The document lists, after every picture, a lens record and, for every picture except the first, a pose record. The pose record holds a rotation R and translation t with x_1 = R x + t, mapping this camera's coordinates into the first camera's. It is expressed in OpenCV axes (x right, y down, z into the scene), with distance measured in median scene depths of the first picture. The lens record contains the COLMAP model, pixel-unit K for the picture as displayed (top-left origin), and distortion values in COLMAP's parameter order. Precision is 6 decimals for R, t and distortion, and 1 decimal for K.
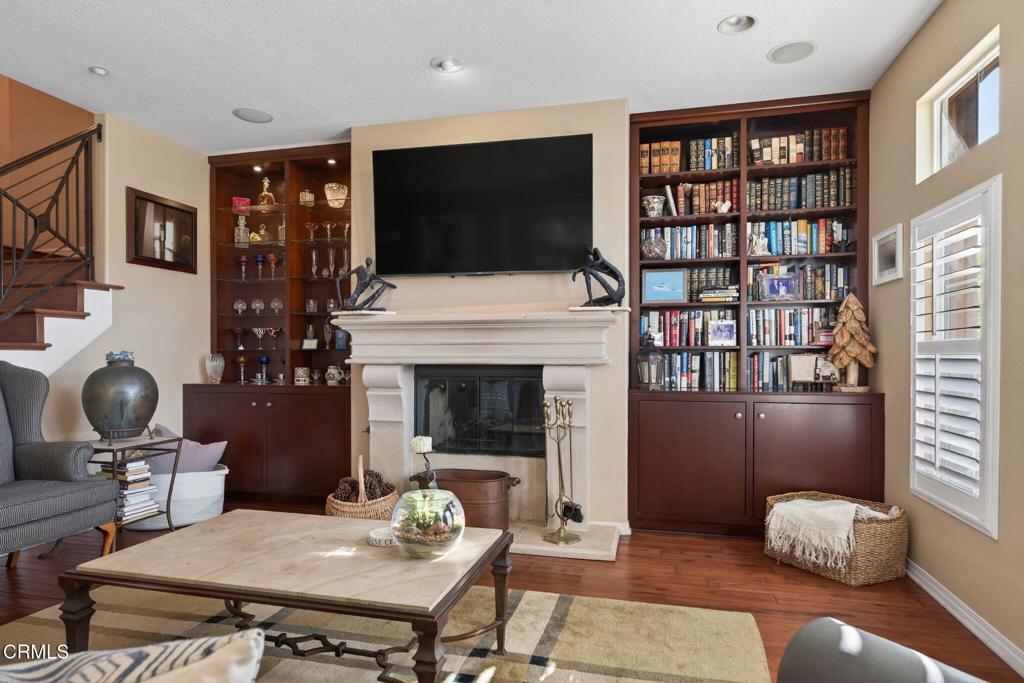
lens RADIAL K [[580.0, 0, 508.4], [0, 580.0, 362.4], [0, 0, 1]] dist [0.002419, -0.002877]
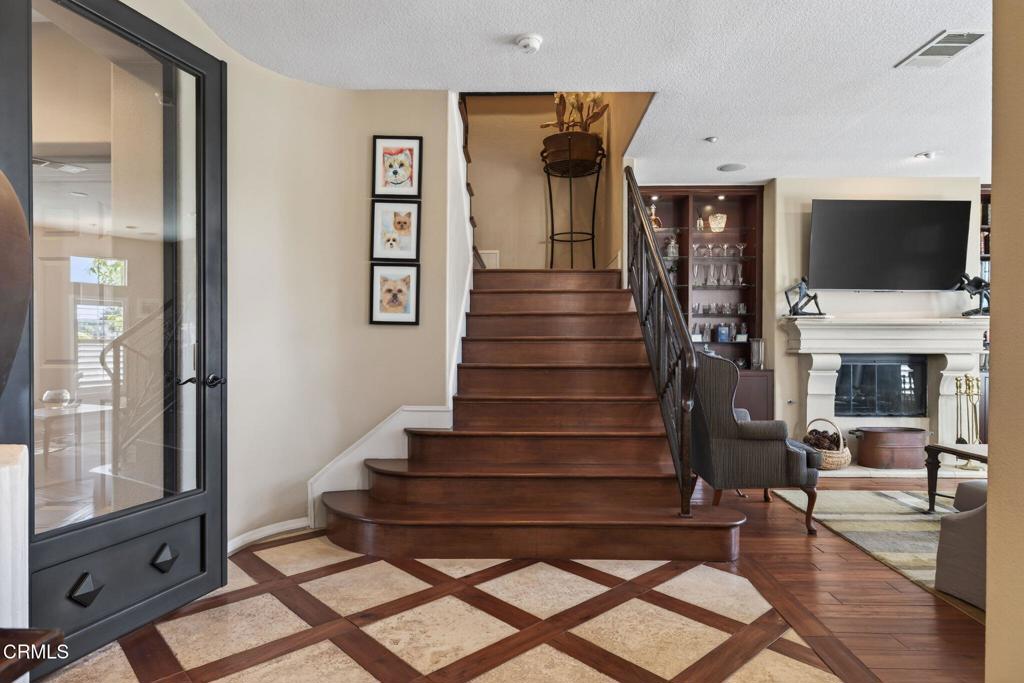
lens RADIAL K [[580.0, 0, 515.0], [0, 580.0, 349.2], [0, 0, 1]] dist [0.002419, -0.002877]
pose [[0.975497, 0.000911, 0.220013, -1.226027], [0.000312, 0.999985, -0.005524, 0.000155], [-0.220015, 0.005457, 0.975481, -0.192035]]
